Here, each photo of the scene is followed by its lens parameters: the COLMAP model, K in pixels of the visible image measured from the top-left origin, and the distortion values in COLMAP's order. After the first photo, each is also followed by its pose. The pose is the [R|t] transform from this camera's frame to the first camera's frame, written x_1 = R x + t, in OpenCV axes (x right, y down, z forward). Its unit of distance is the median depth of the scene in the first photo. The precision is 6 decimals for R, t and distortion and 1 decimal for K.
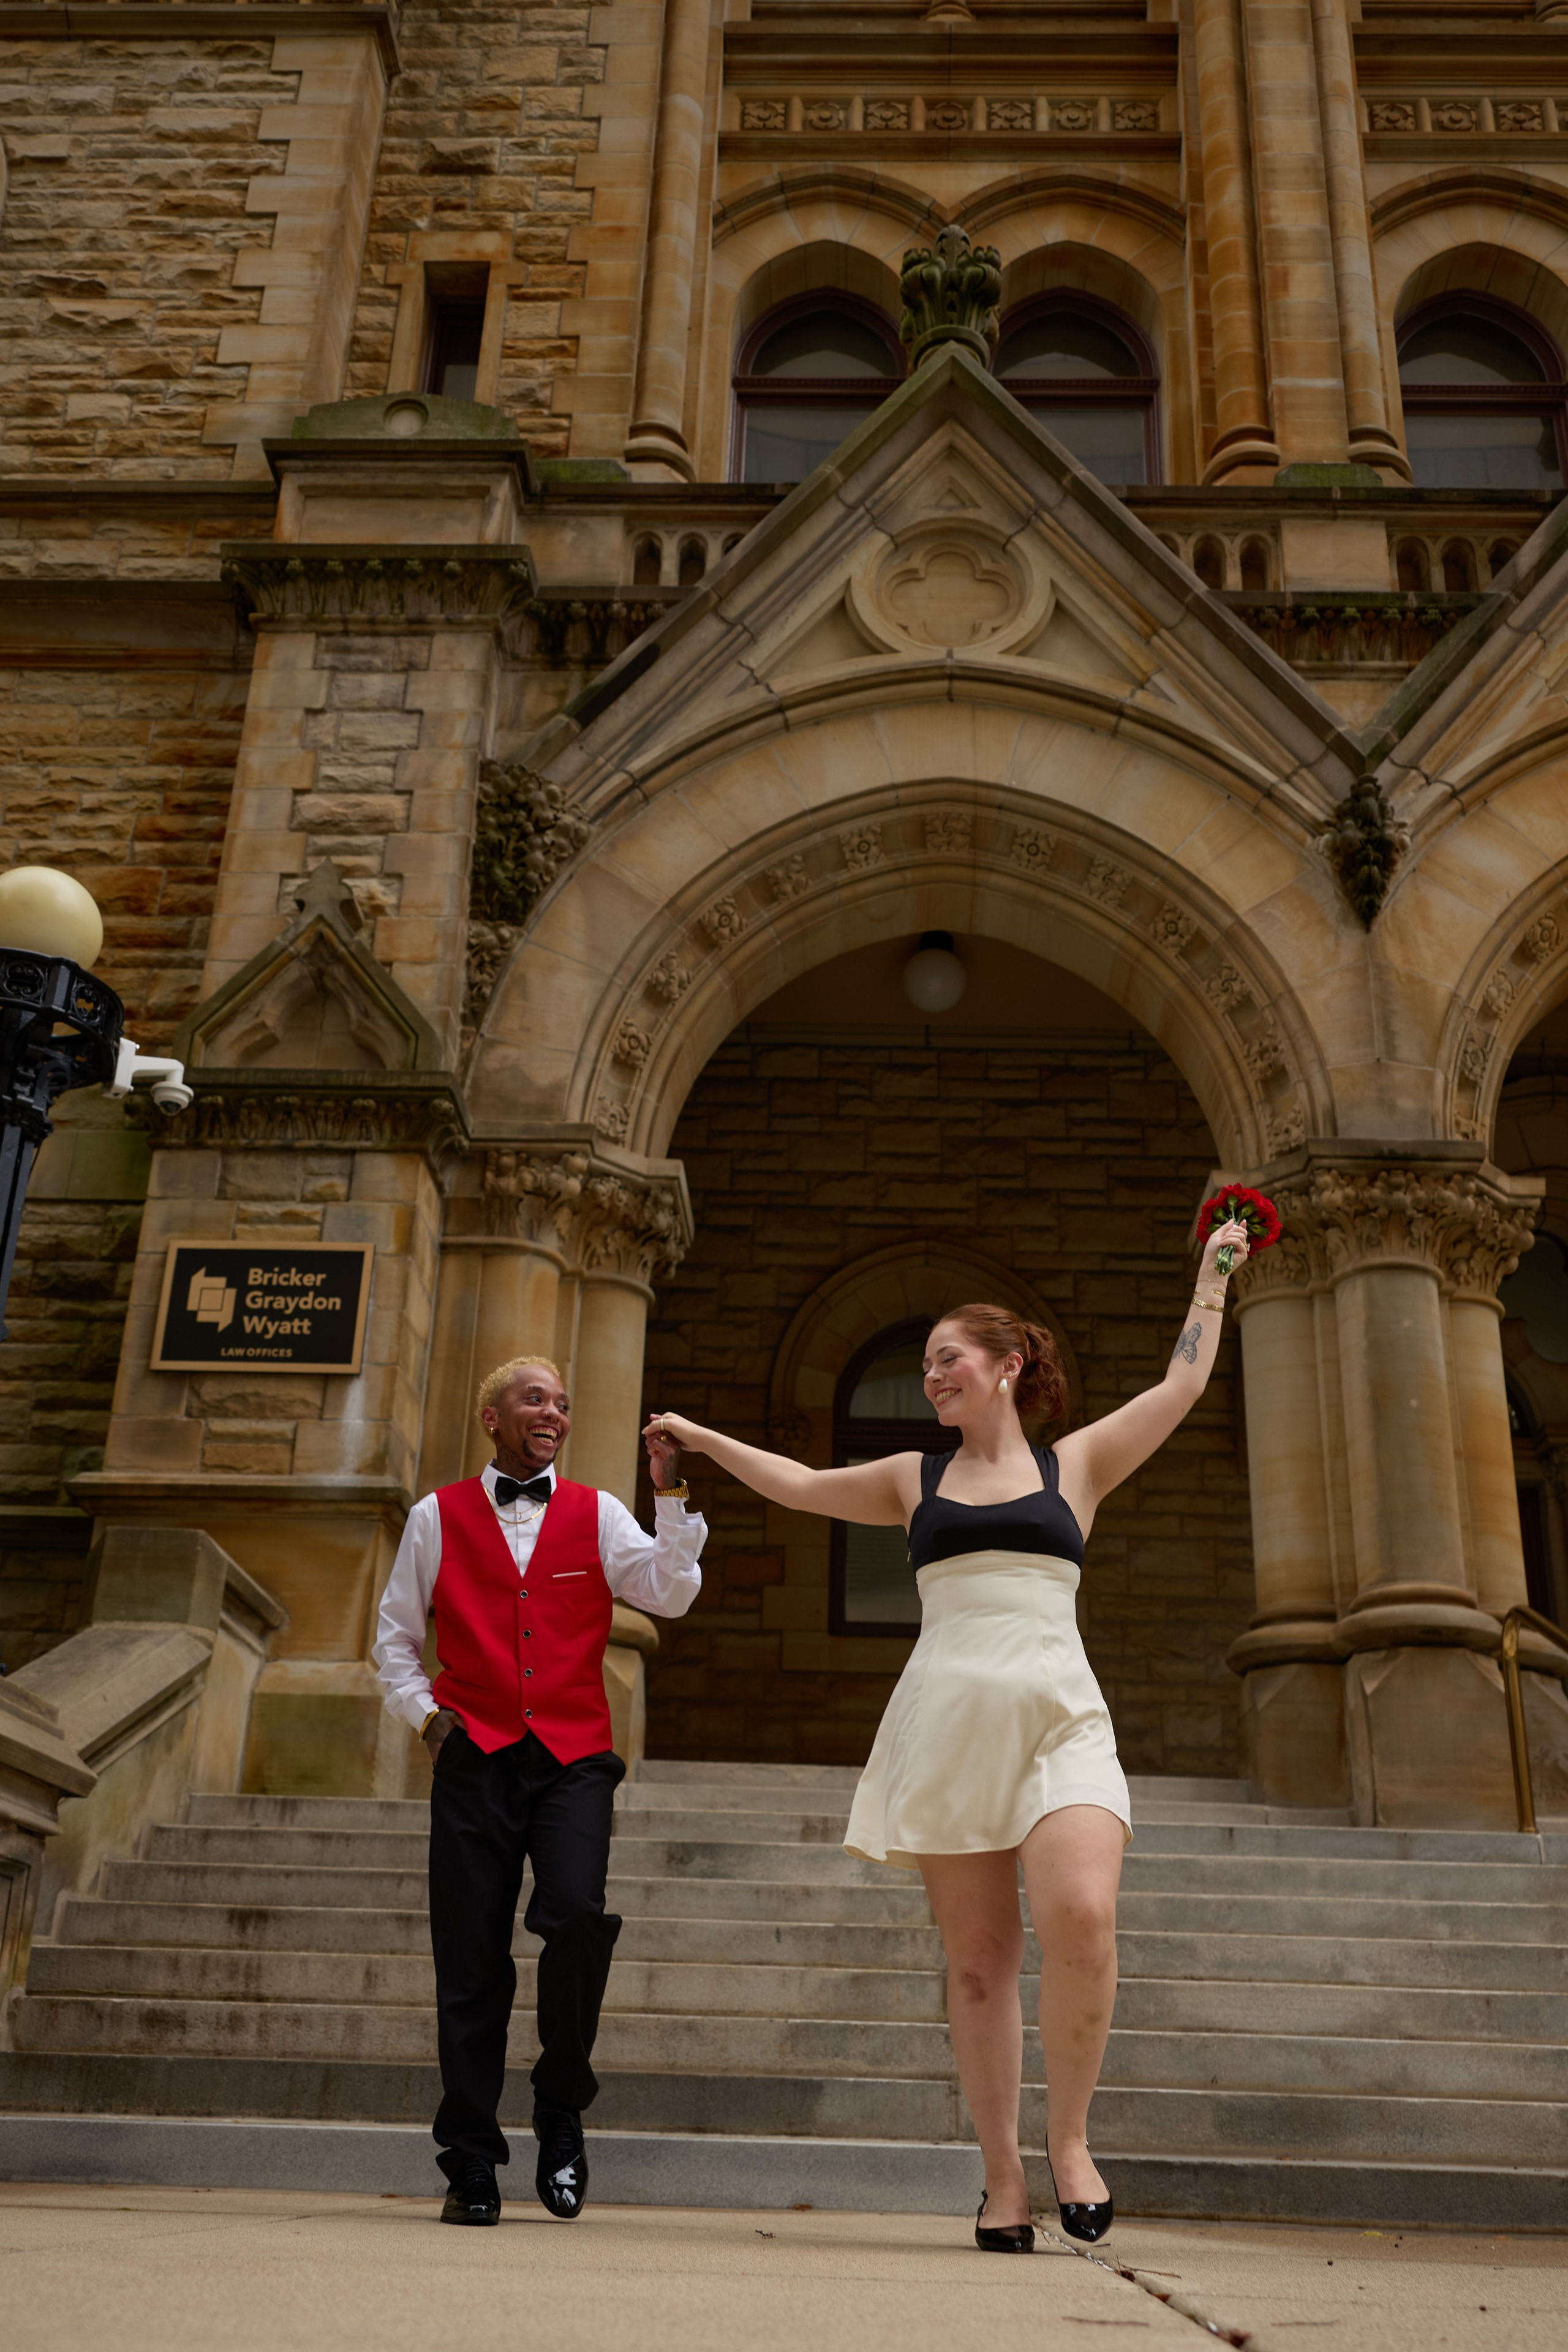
lens RADIAL K [[2157.6, 0, 771.4], [0, 2157.6, 1240.0], [0, 0, 1]] dist [0.004222, 0.005127]
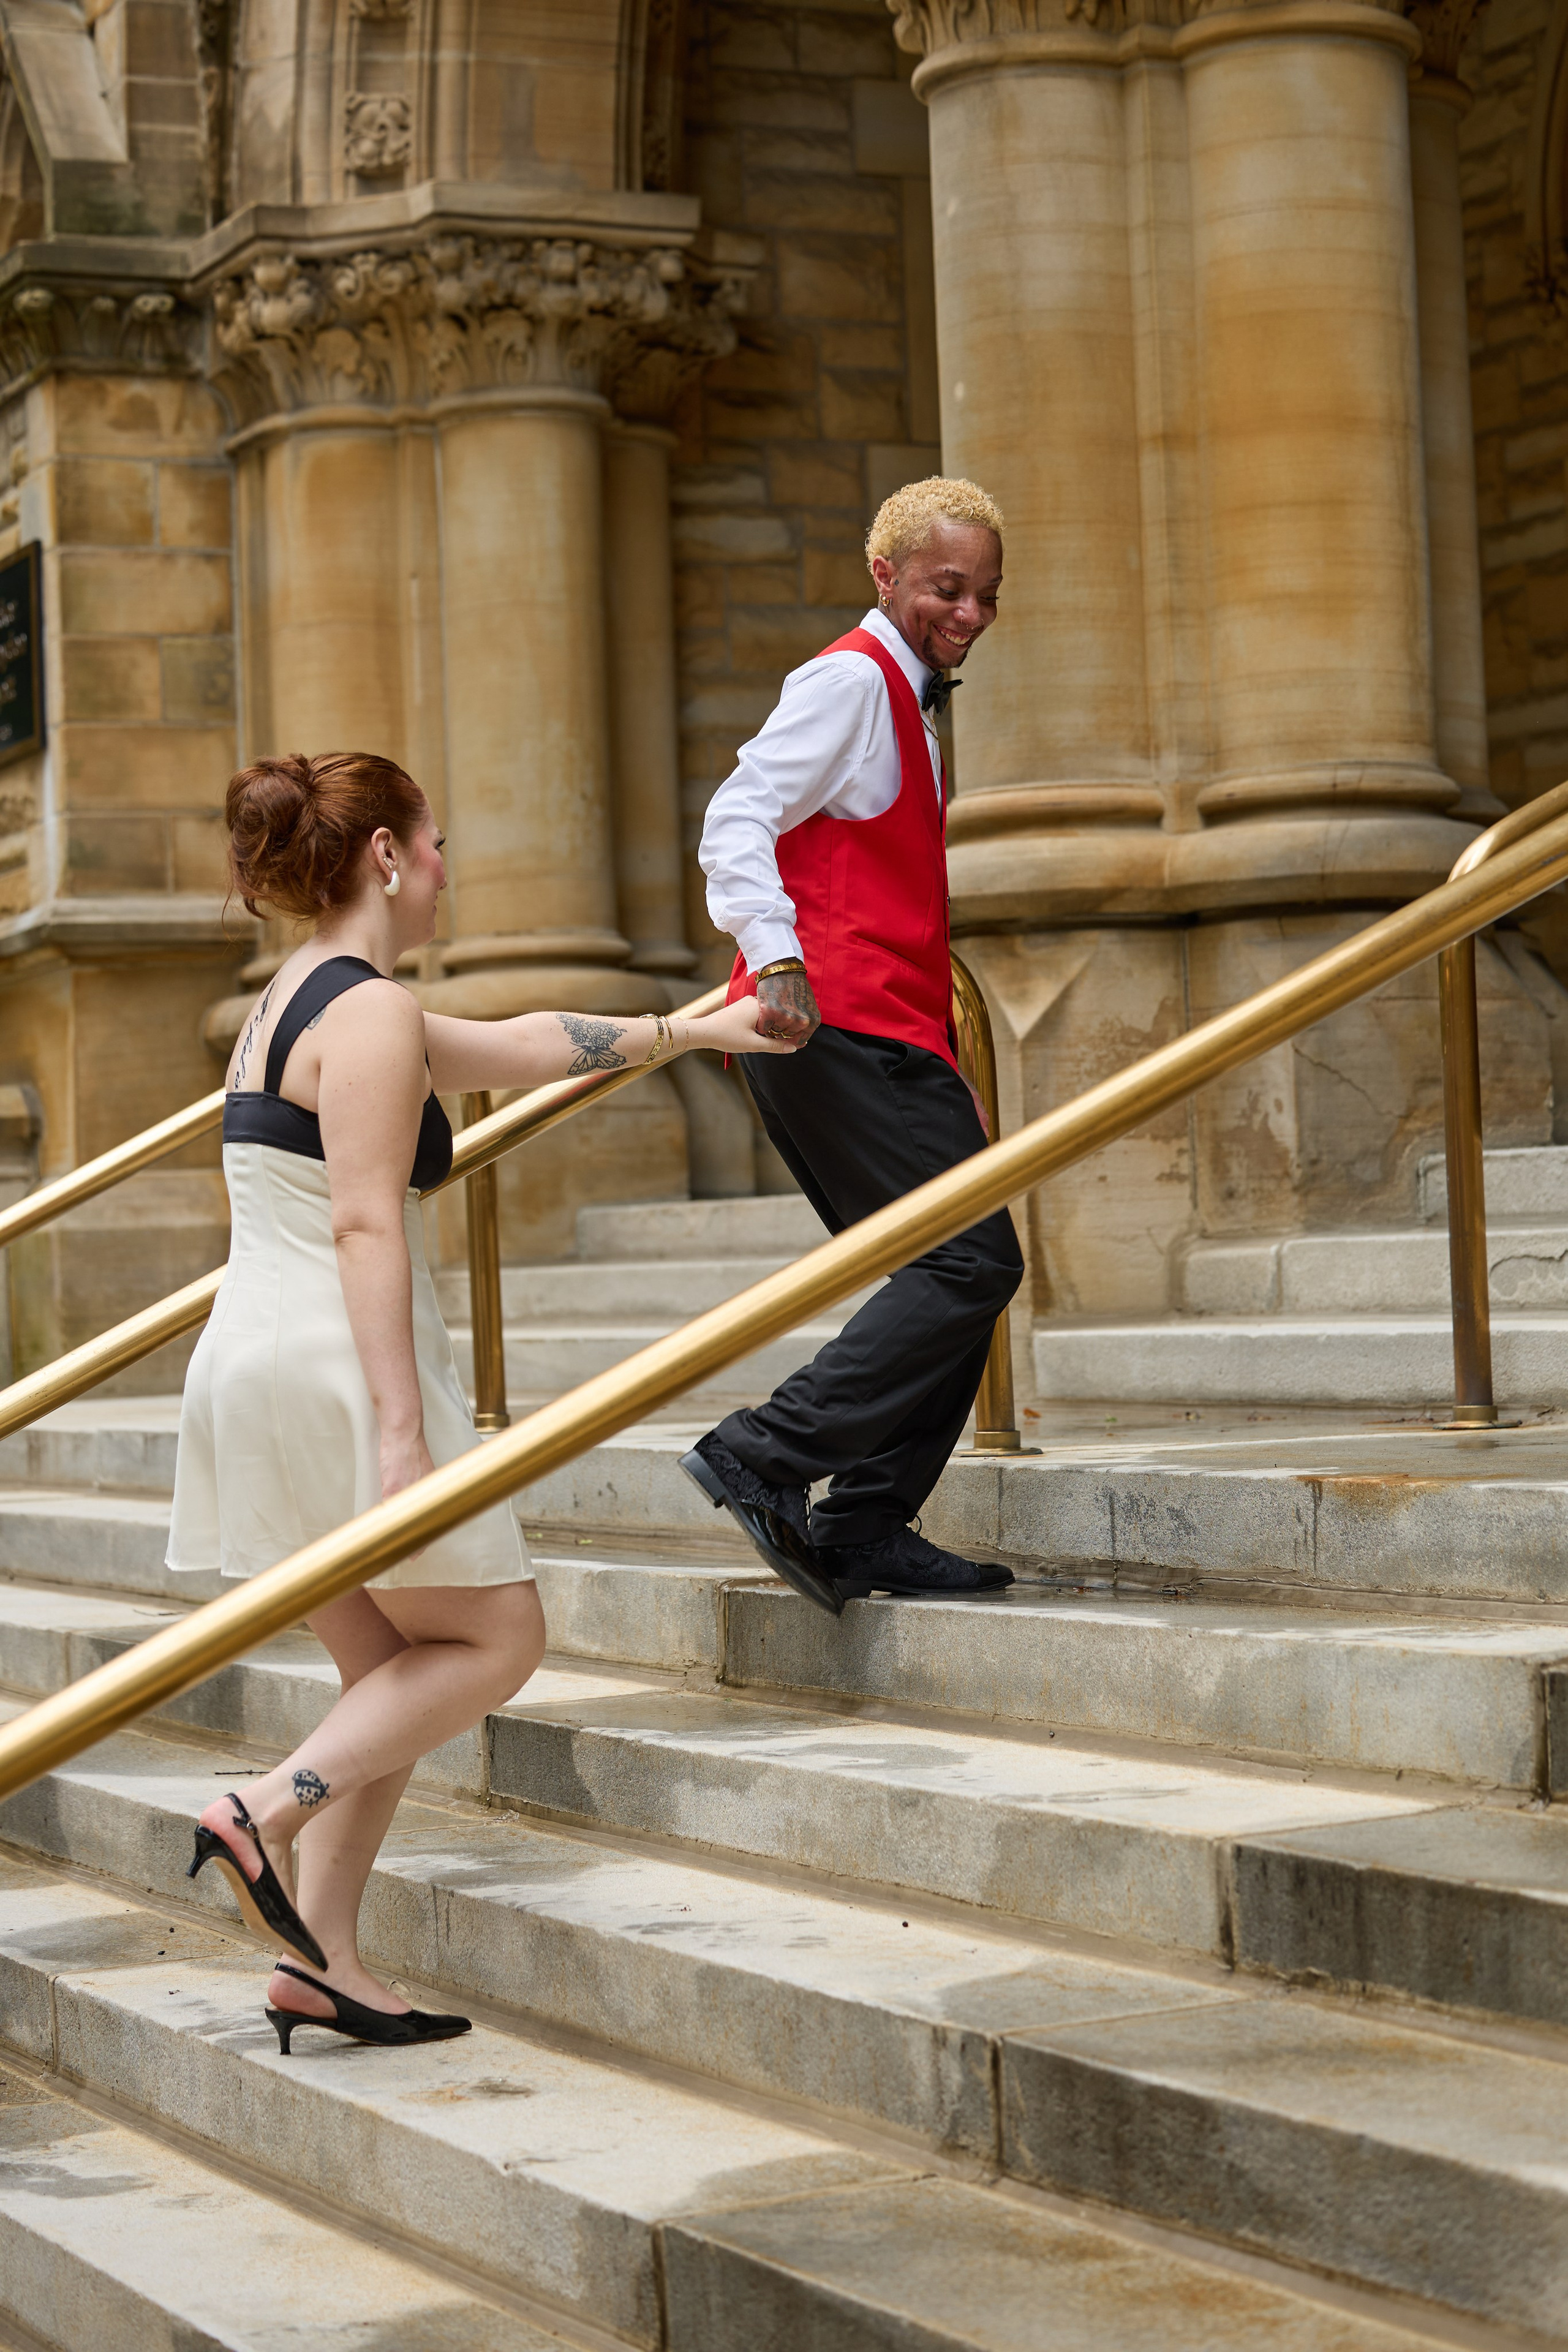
lens RADIAL K [[4629.0, 0, 784.0], [0, 4629.0, 1176.0], [0, 0, 1]] dist [-0.229881, 0.030390]
pose [[0.460314, -0.071587, -0.884865, 1.006207], [0.408685, 0.901931, 0.139633, 0.066760], [0.788091, -0.425907, 0.444428, 0.419284]]
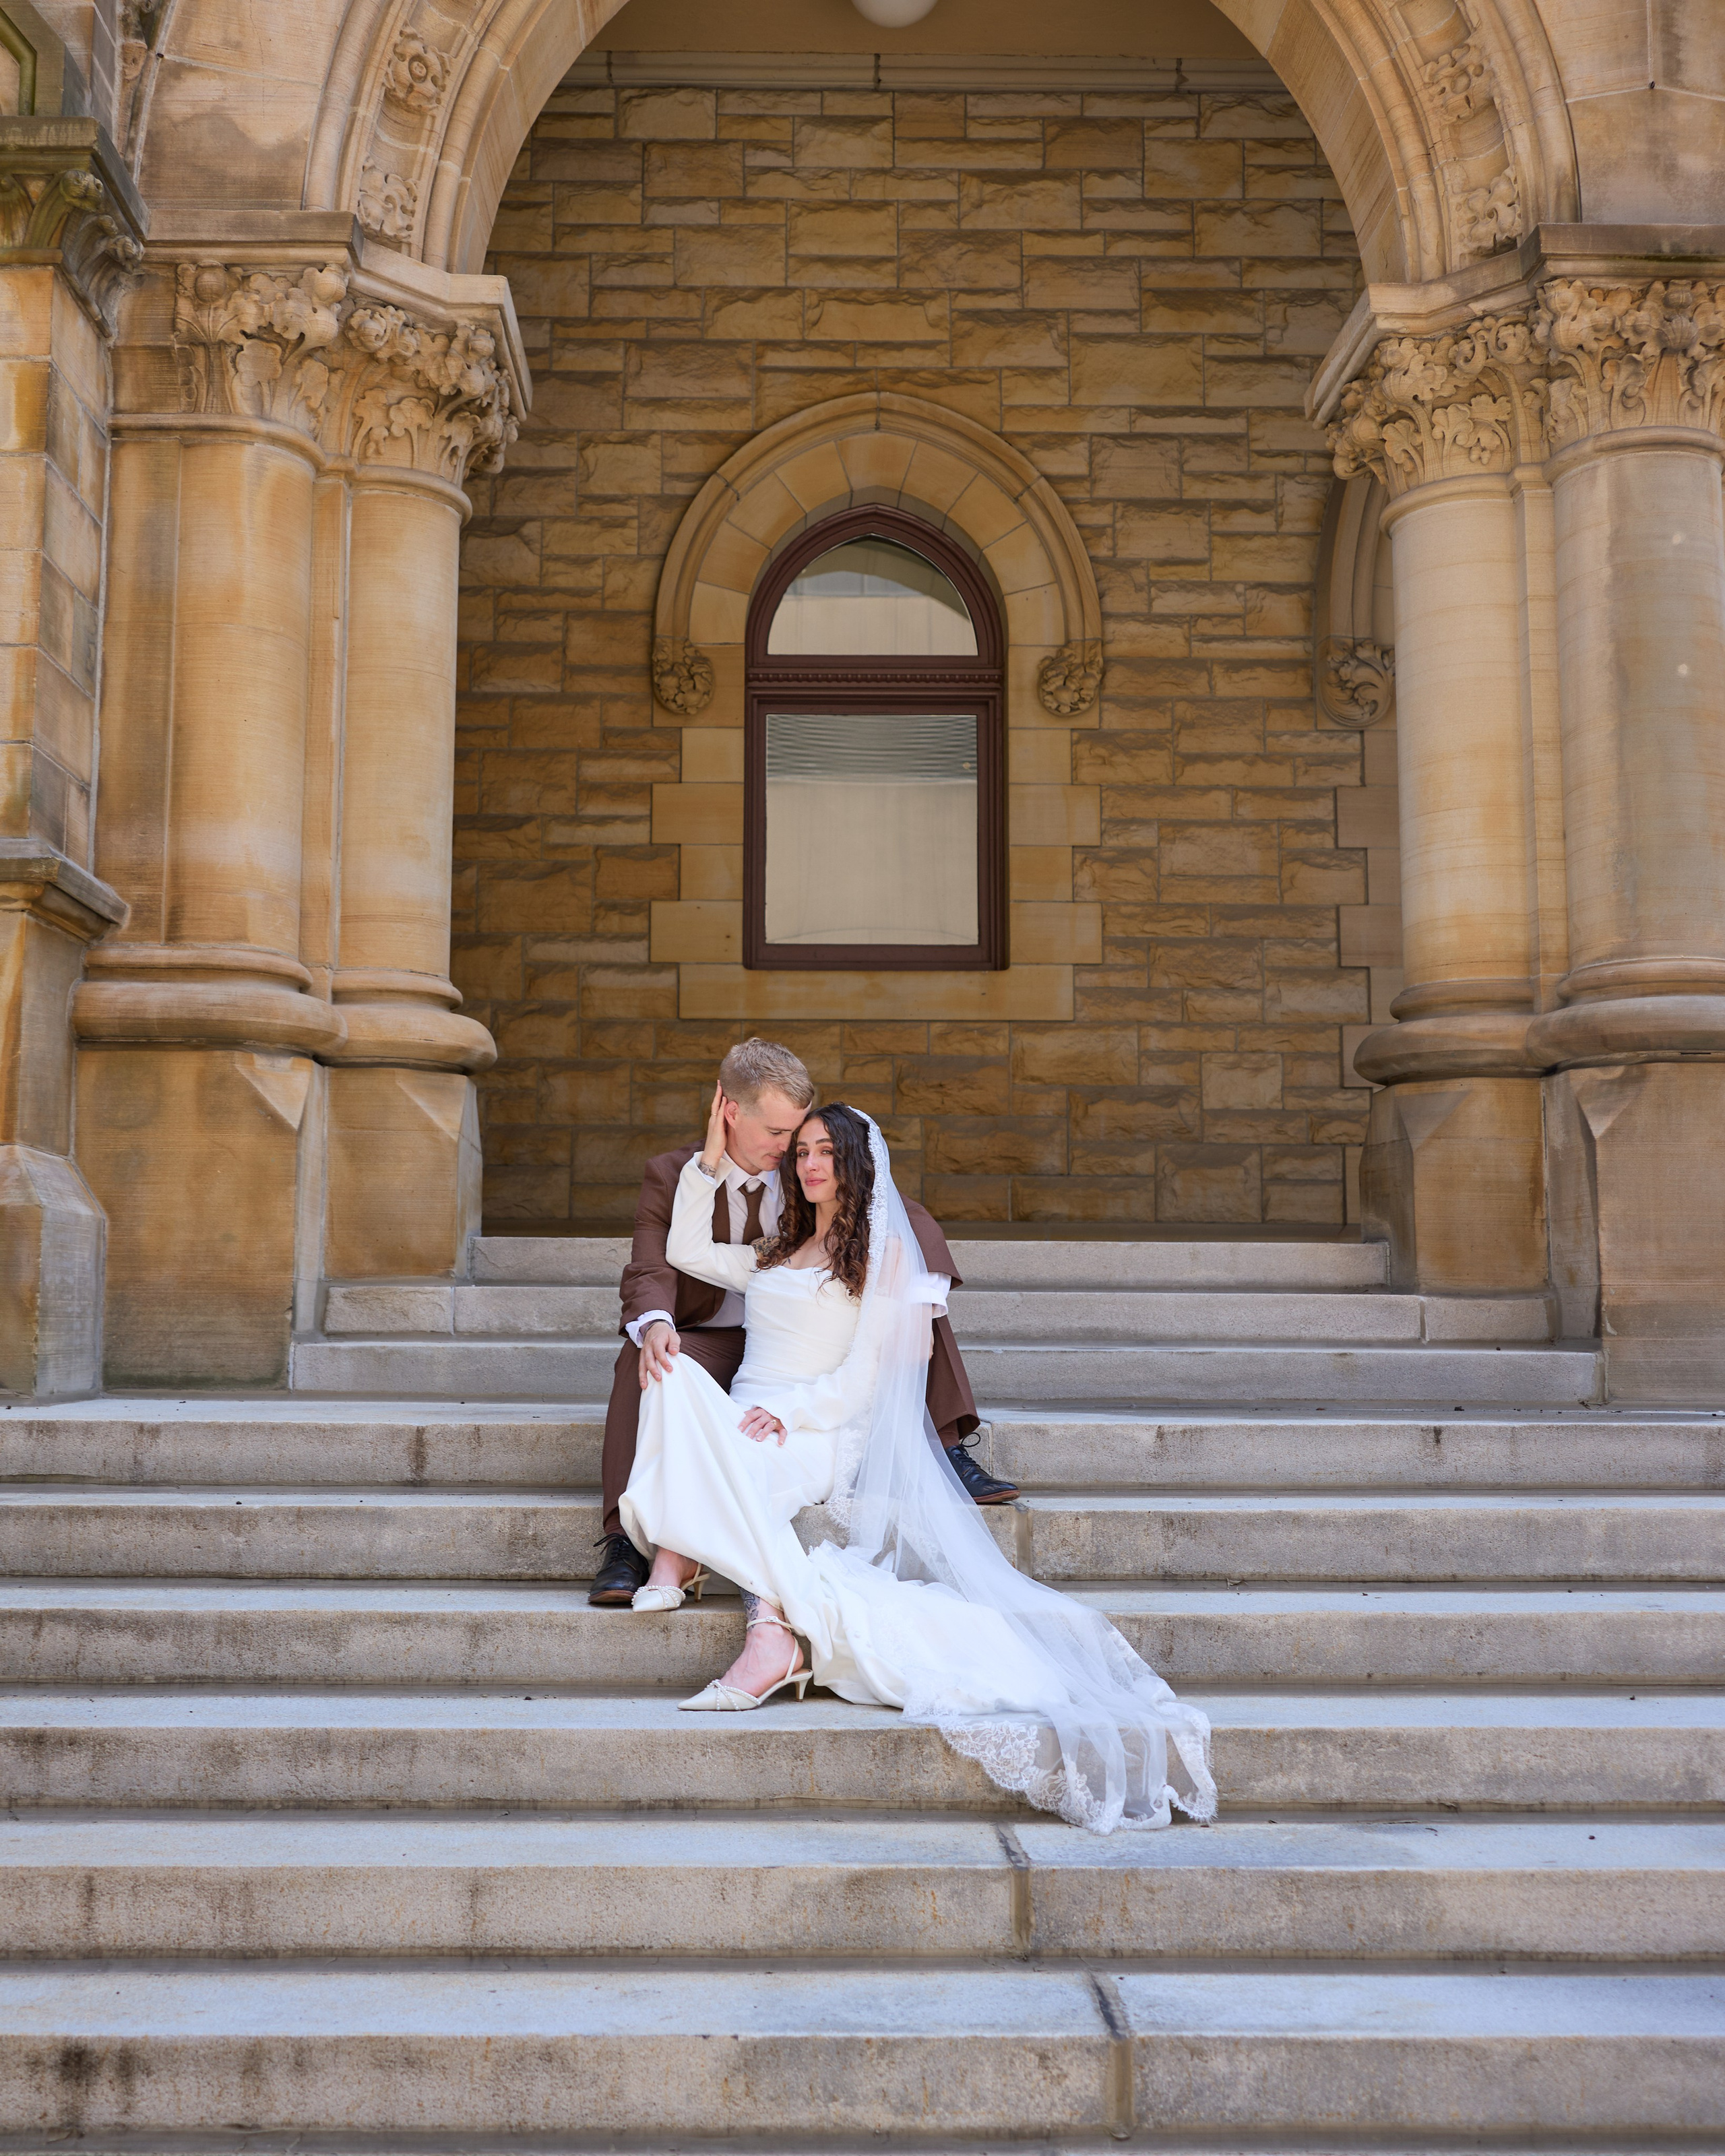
lens RADIAL K [[2334.1, 0, 758.9], [0, 2334.1, 1075.2], [0, 0, 1]] dist [-0.003030, 0.008868]
pose [[0.998899, -0.024647, 0.039909, -0.002103], [0.011847, 0.955806, 0.293760, -0.012975], [-0.045386, -0.292964, 0.955046, 0.291470]]
